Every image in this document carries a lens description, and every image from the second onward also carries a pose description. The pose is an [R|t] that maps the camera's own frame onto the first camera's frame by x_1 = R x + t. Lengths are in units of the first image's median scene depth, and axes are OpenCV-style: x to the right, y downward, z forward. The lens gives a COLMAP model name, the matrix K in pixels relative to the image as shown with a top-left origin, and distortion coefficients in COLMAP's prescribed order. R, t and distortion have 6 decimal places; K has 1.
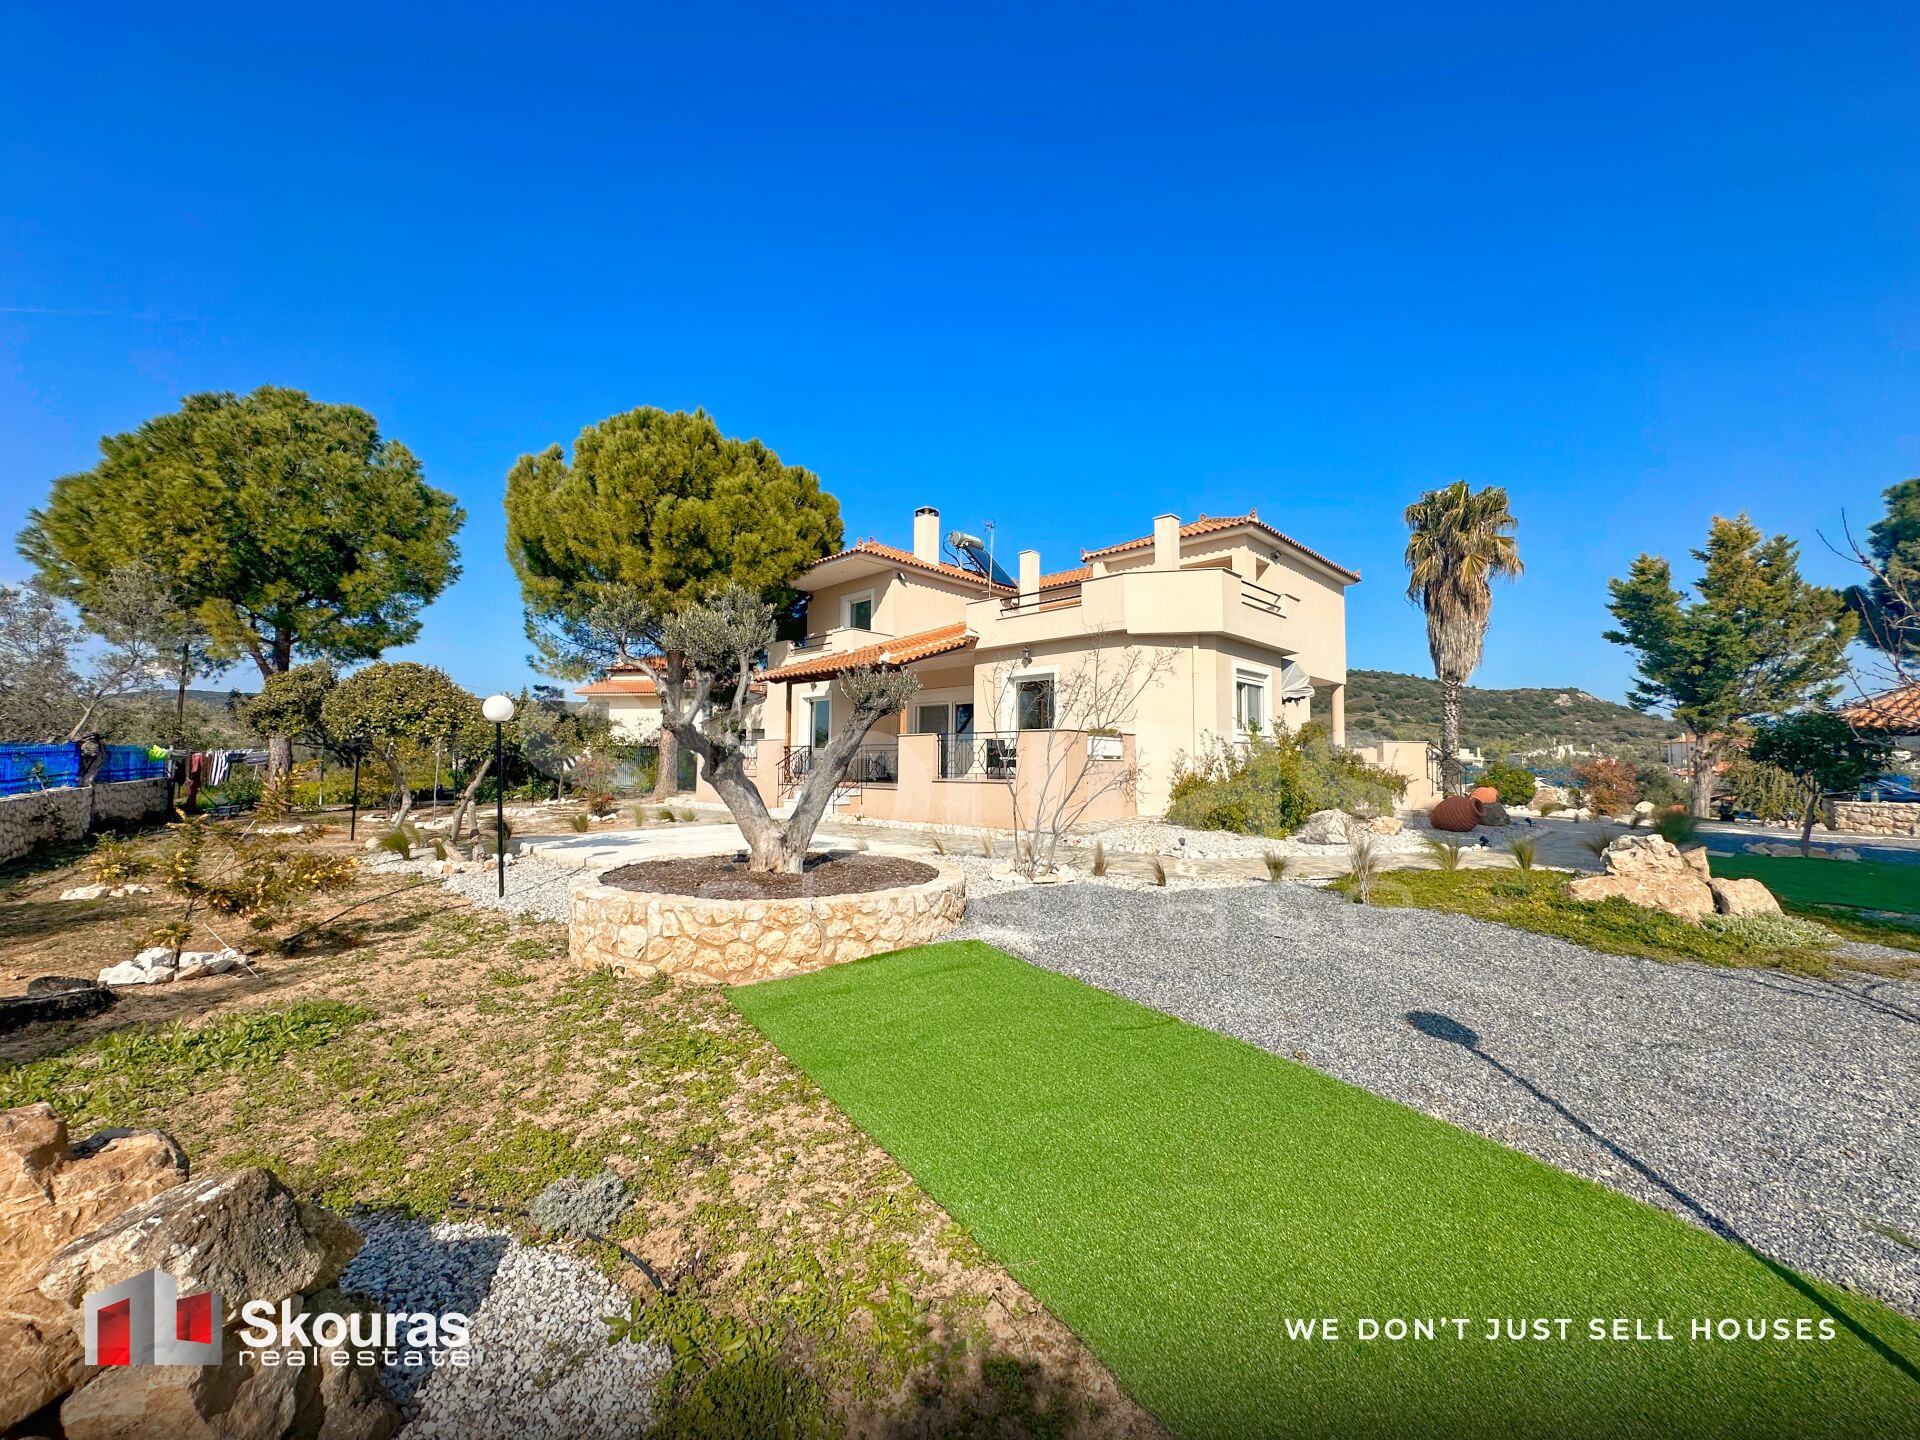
lens RADIAL K [[769.1, 0, 960.9], [0, 769.1, 720.5], [0, 0, 1]] dist [-0.003951, -0.000563]
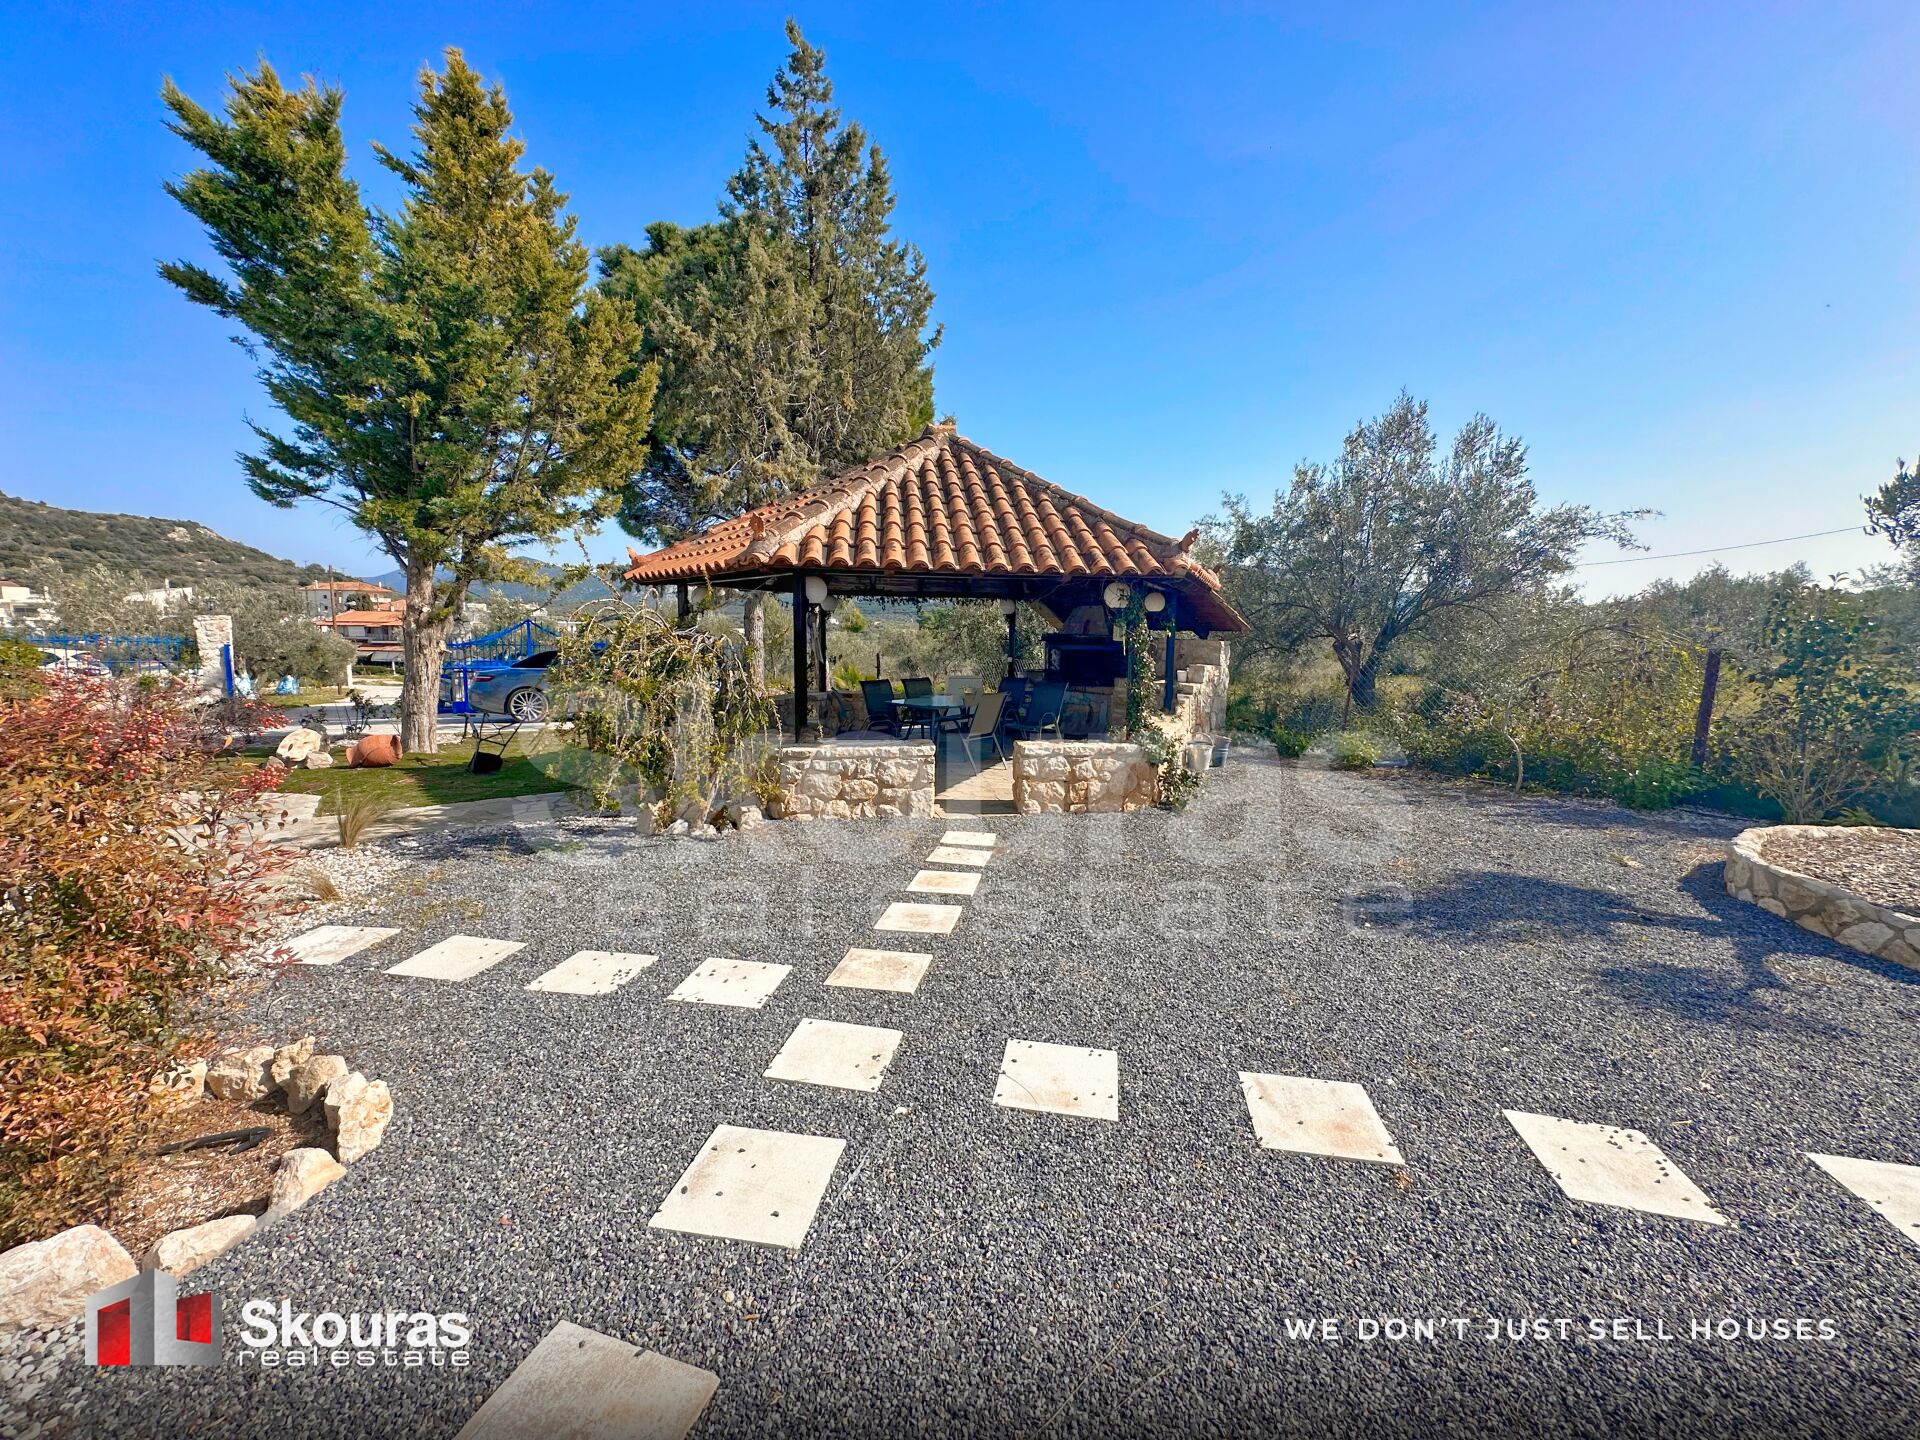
lens RADIAL K [[769.1, 0, 959.5], [0, 769.1, 719.4], [0, 0, 1]] dist [-0.003951, -0.000563]
pose [[0.121115, -0.127380, 0.984432, 0.527340], [-0.068546, 0.988292, 0.136313, 0.019885], [-0.990269, -0.083989, 0.110965, 0.600635]]
